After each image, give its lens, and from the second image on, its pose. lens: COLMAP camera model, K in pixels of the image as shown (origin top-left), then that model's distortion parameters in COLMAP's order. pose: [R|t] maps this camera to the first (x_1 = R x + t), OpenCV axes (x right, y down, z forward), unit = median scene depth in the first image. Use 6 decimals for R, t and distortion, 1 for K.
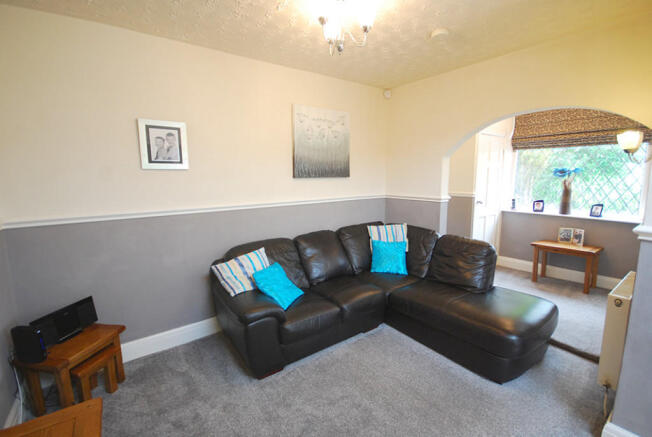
lens RADIAL K [[288.8, 0, 325.7], [0, 288.8, 215.0], [0, 0, 1]] dist [0.013761, -0.000623]
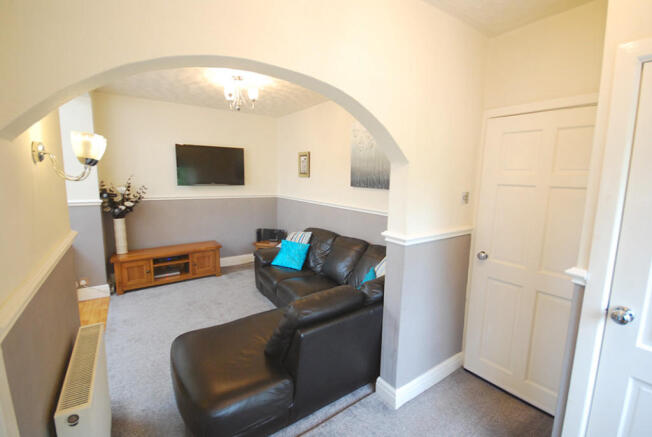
lens RADIAL K [[288.8, 0, 326.1], [0, 288.8, 218.3], [0, 0, 1]] dist [0.013761, -0.000623]
pose [[-0.029188, 0.161040, -0.986516, 1.020399], [-0.161036, 0.973287, 0.163645, -0.170843], [0.986517, 0.163641, -0.002475, 0.894920]]
